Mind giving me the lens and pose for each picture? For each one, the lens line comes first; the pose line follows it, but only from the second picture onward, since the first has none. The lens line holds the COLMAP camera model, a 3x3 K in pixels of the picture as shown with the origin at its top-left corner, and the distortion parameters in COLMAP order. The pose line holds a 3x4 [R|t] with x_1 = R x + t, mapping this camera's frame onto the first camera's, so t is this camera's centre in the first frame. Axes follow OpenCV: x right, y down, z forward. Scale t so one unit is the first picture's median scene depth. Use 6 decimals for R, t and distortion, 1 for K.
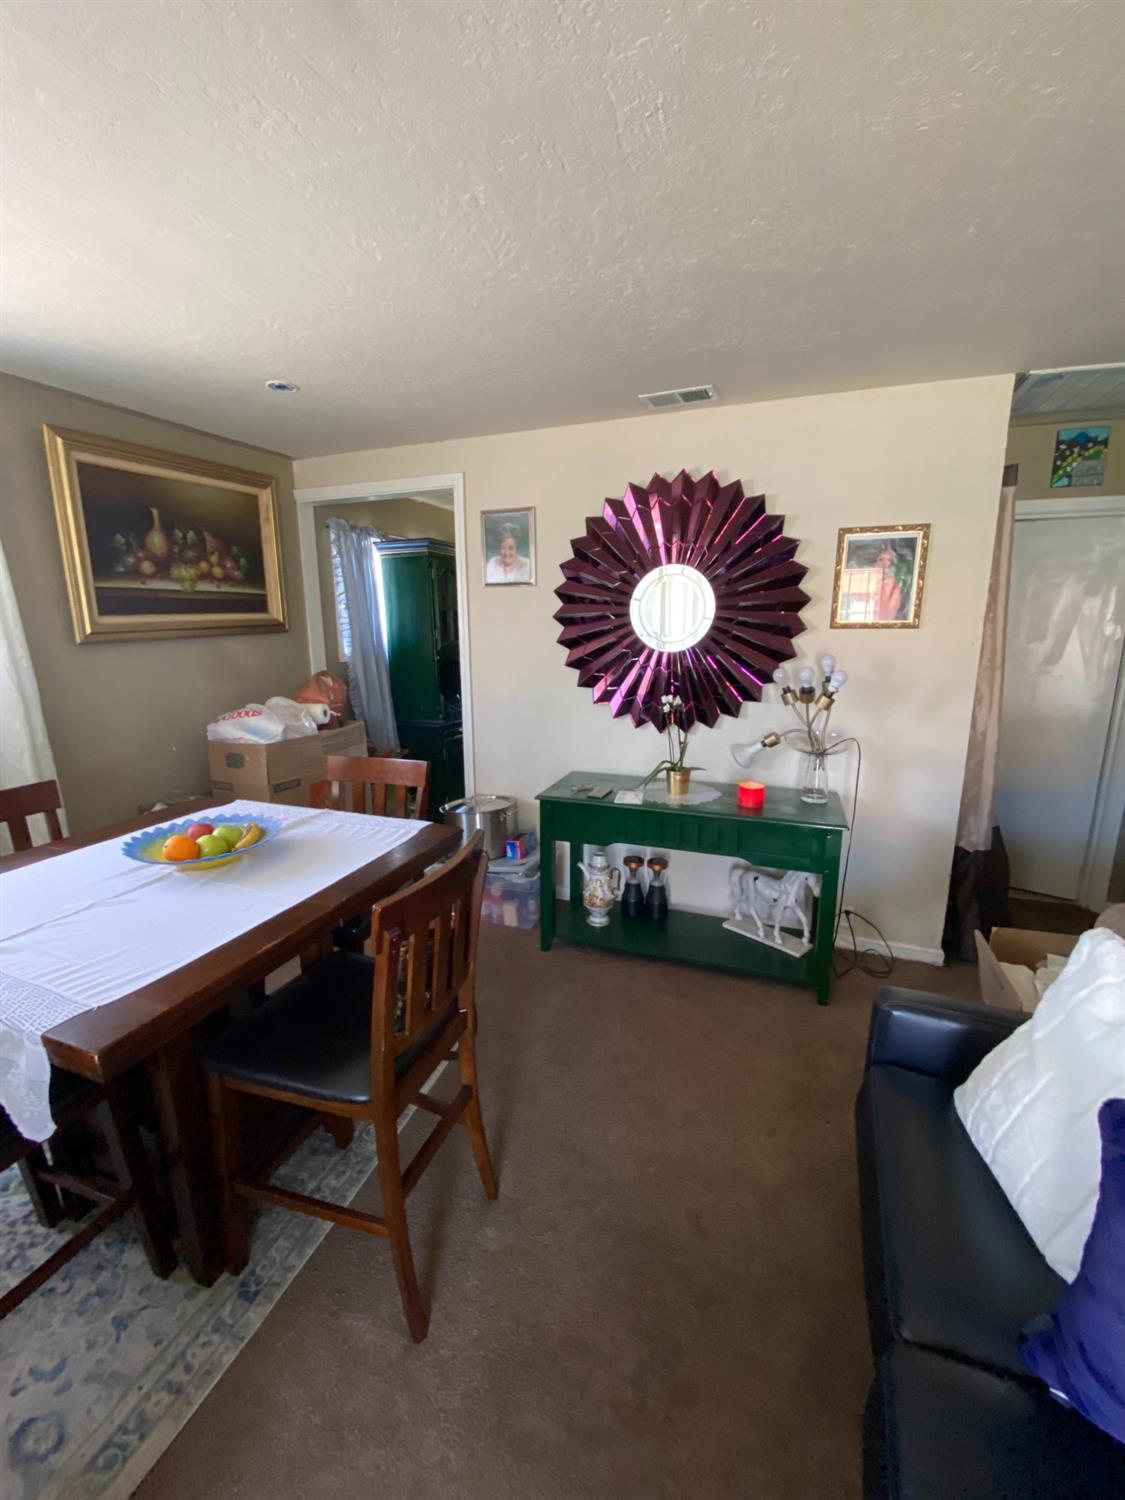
lens RADIAL K [[607.1, 0, 561.0], [0, 607.1, 752.3], [0, 0, 1]] dist [0.044341, -0.041486]
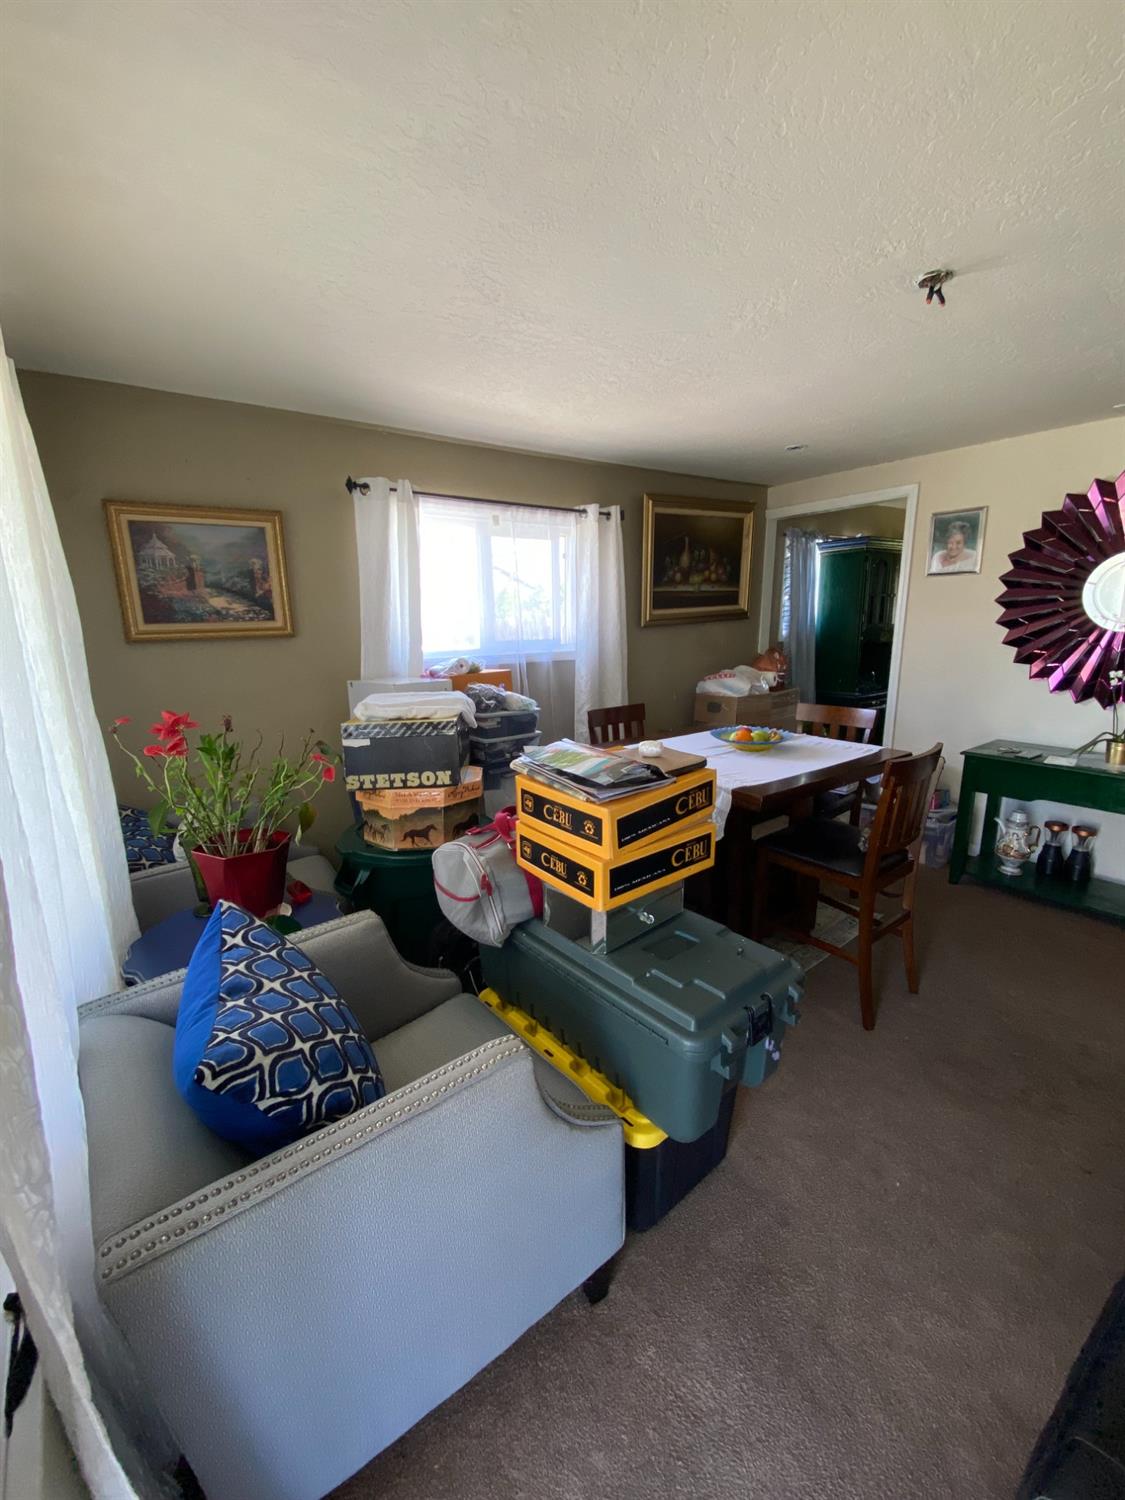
lens RADIAL K [[604.4, 0, 565.6], [0, 604.4, 751.4], [0, 0, 1]] dist [0.016666, -0.018252]
pose [[0.838324, 0.105086, -0.534948, -0.050565], [-0.094585, 0.994401, 0.047117, 0.080266], [0.536904, 0.011099, 0.843570, -0.386122]]
